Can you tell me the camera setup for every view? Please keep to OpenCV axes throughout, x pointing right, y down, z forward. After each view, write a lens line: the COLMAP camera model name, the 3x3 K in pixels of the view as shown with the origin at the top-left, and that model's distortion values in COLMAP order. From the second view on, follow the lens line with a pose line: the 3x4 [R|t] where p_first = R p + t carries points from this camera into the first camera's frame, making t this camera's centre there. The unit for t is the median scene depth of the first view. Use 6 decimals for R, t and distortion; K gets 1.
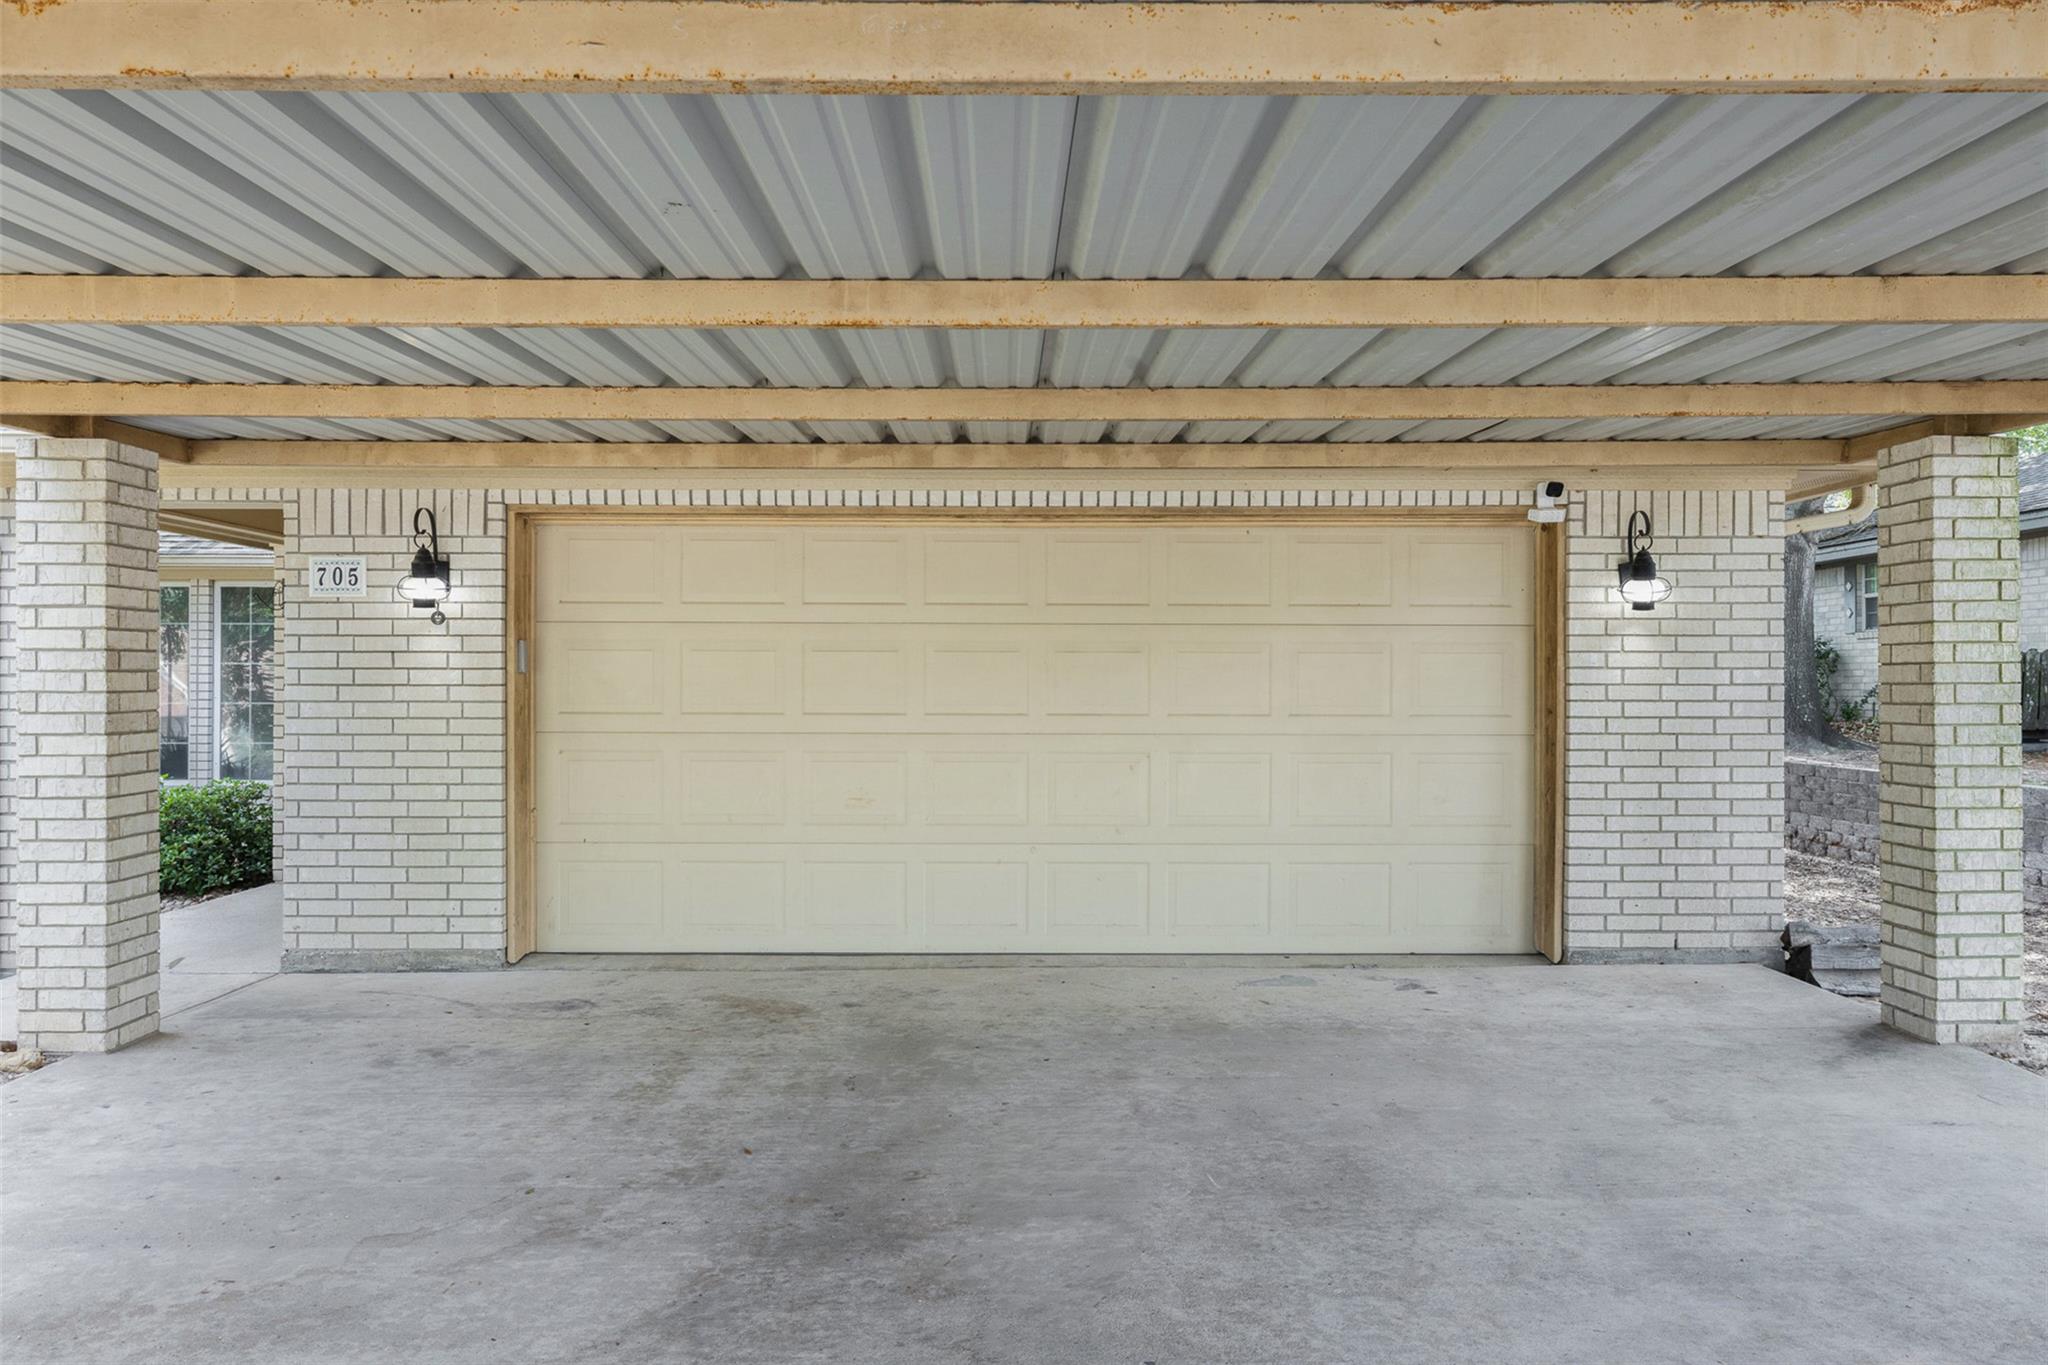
lens RADIAL K [[1416.0, 0, 1029.8], [0, 1416.0, 690.5], [0, 0, 1]] dist [-0.010638, -0.000834]
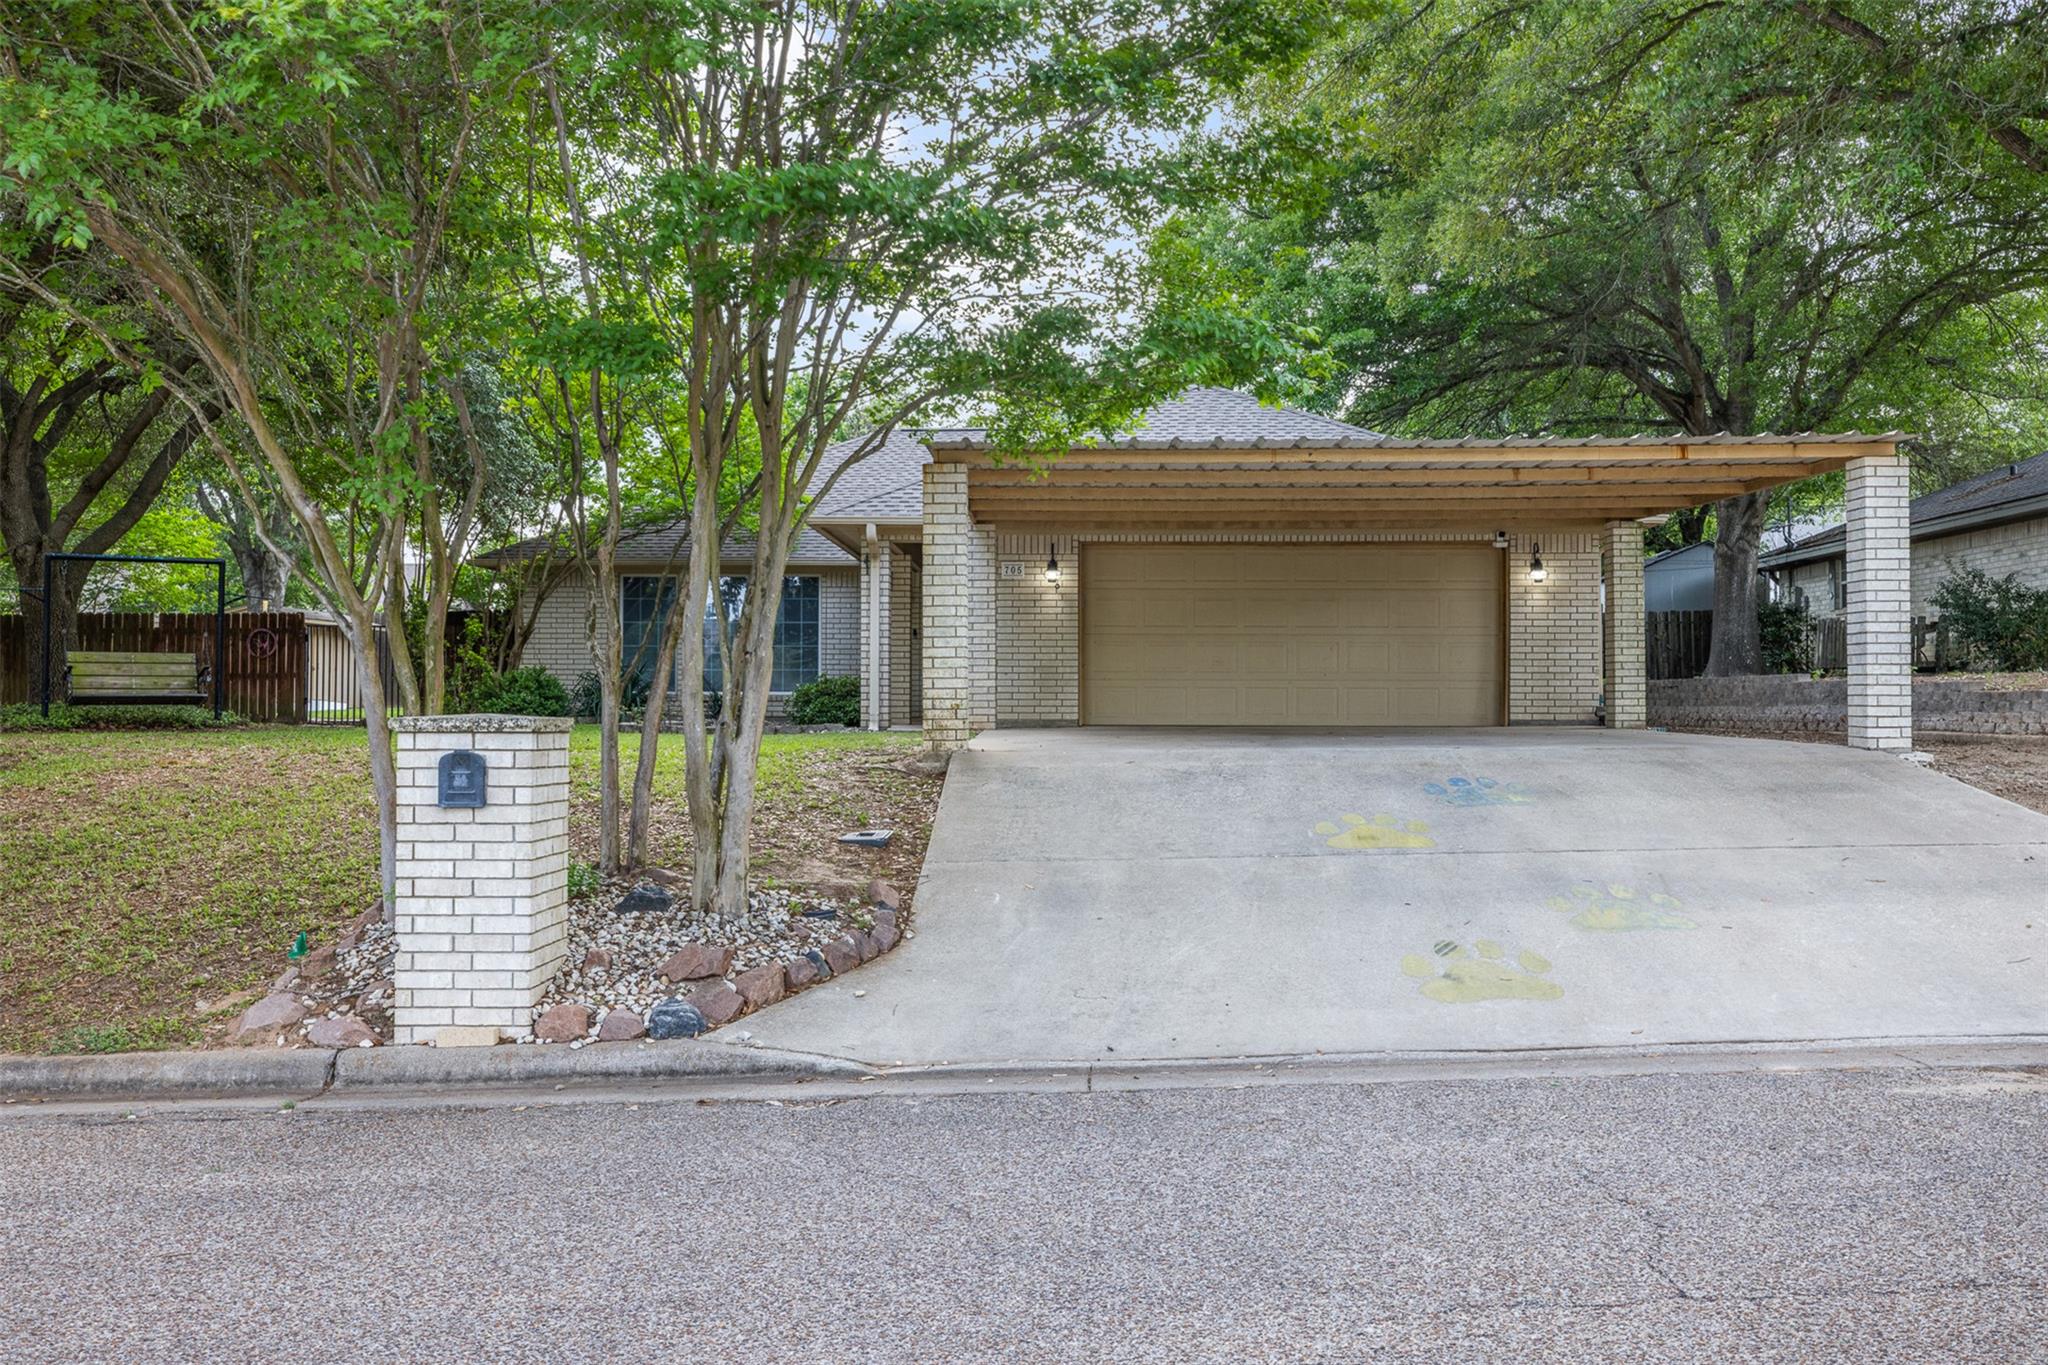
lens RADIAL K [[1783.2, 0, 1036.9], [0, 1783.2, 682.3], [0, 0, 1]] dist [-0.033539, 0.006983]
pose [[0.999194, -0.000106, -0.040150, -0.320305], [-0.000580, 0.999854, -0.017085, 0.171203], [0.040146, 0.017095, 0.999048, -2.140677]]
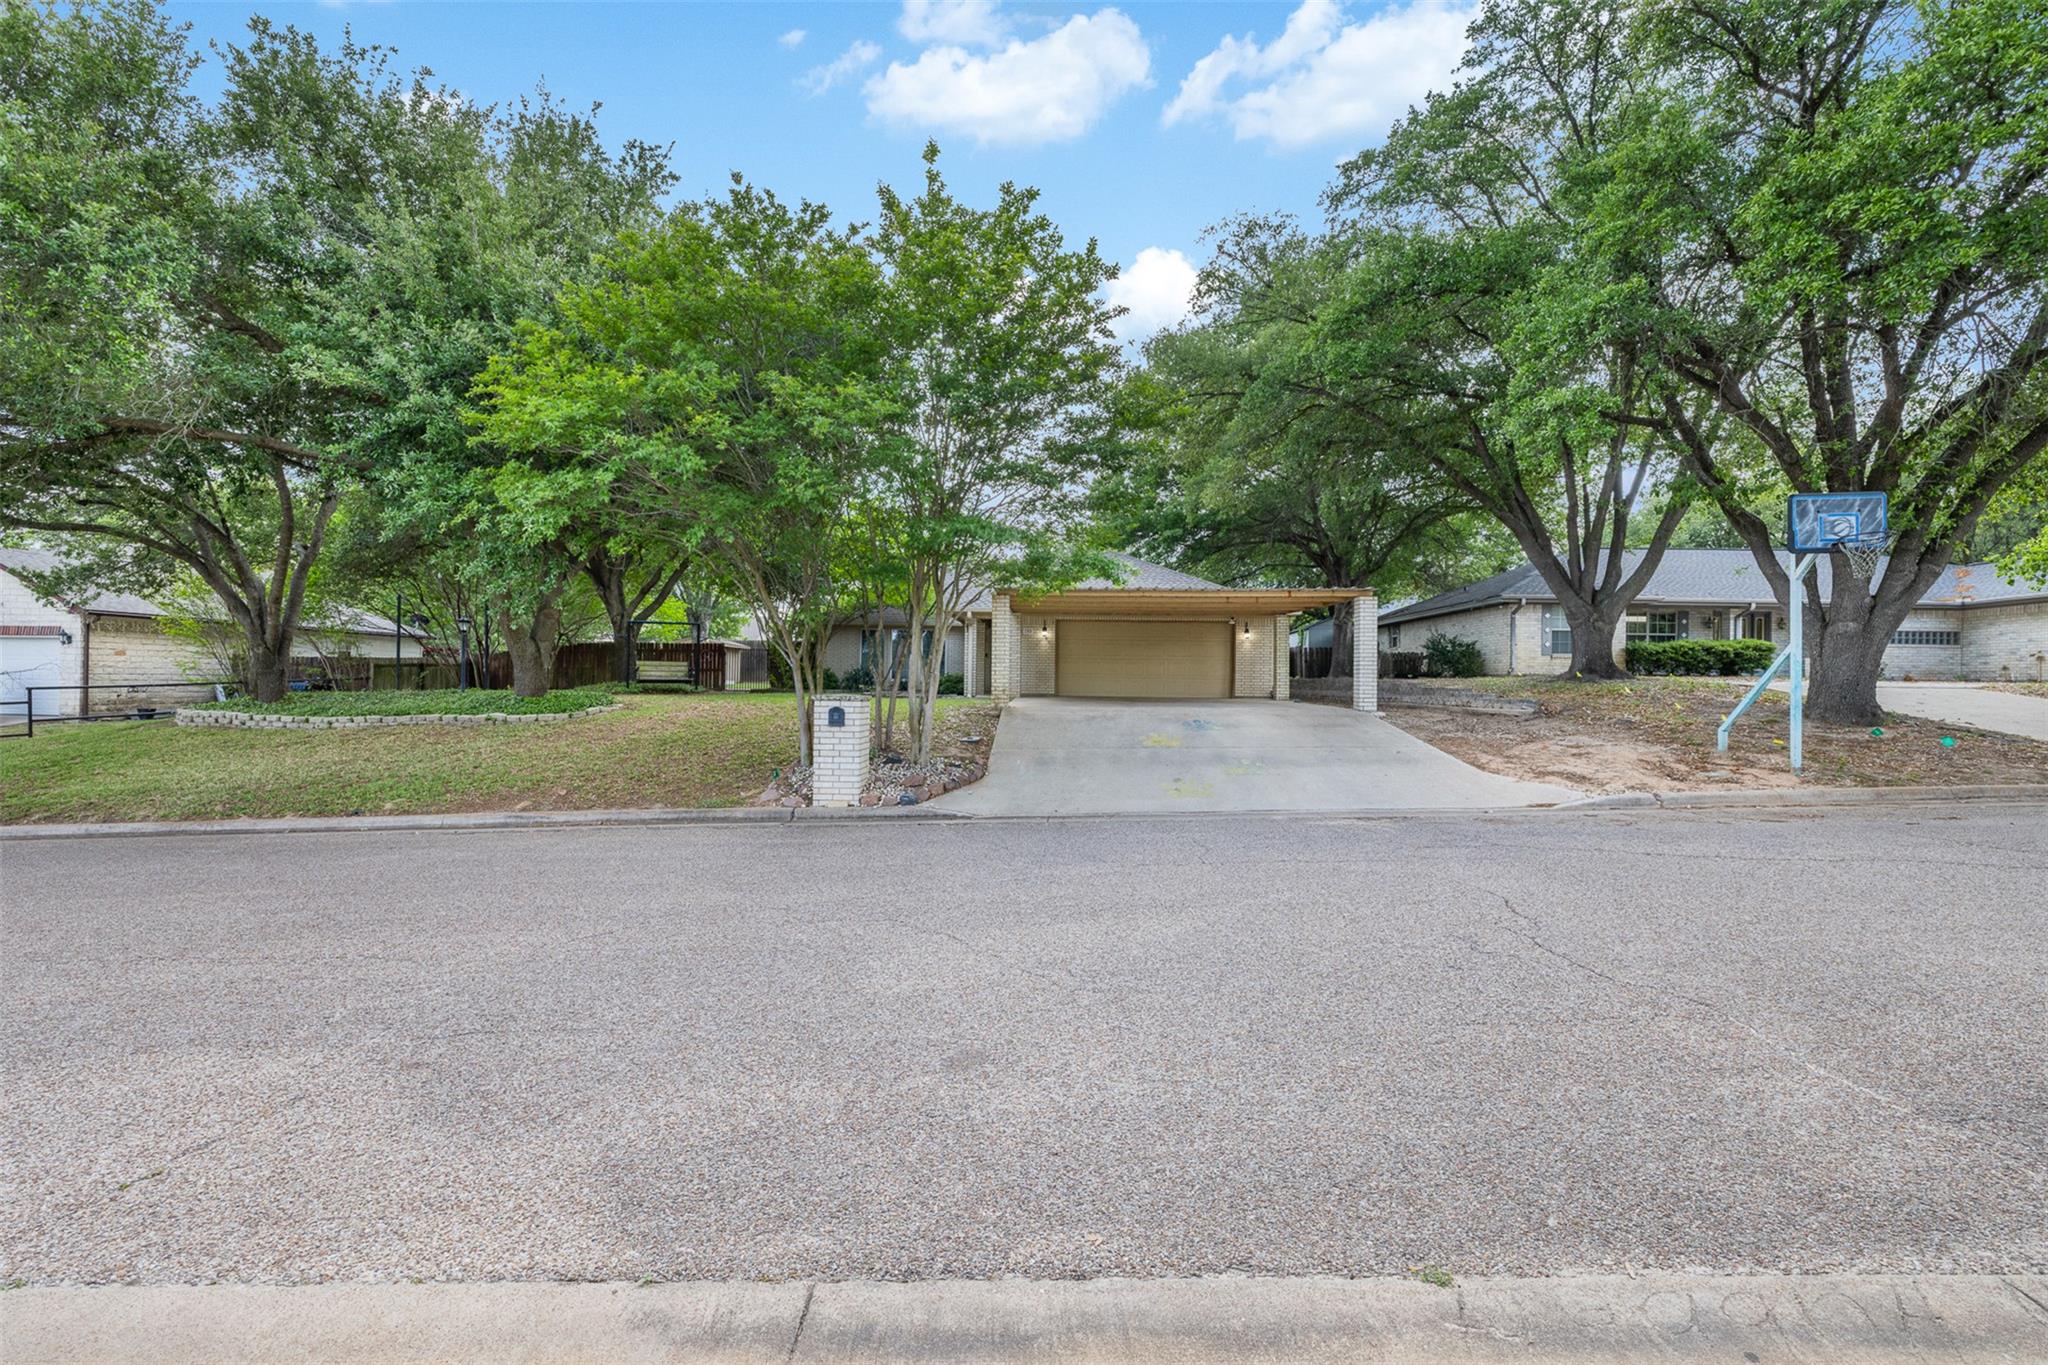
lens RADIAL K [[858.5, 0, 1010.1], [0, 858.5, 677.2], [0, 0, 1]] dist [-0.000909, -0.000760]
pose [[0.996907, 0.009944, -0.077953, -0.277766], [-0.010721, 0.999897, -0.009552, 0.149686], [0.077850, 0.010358, 0.996911, -2.661281]]
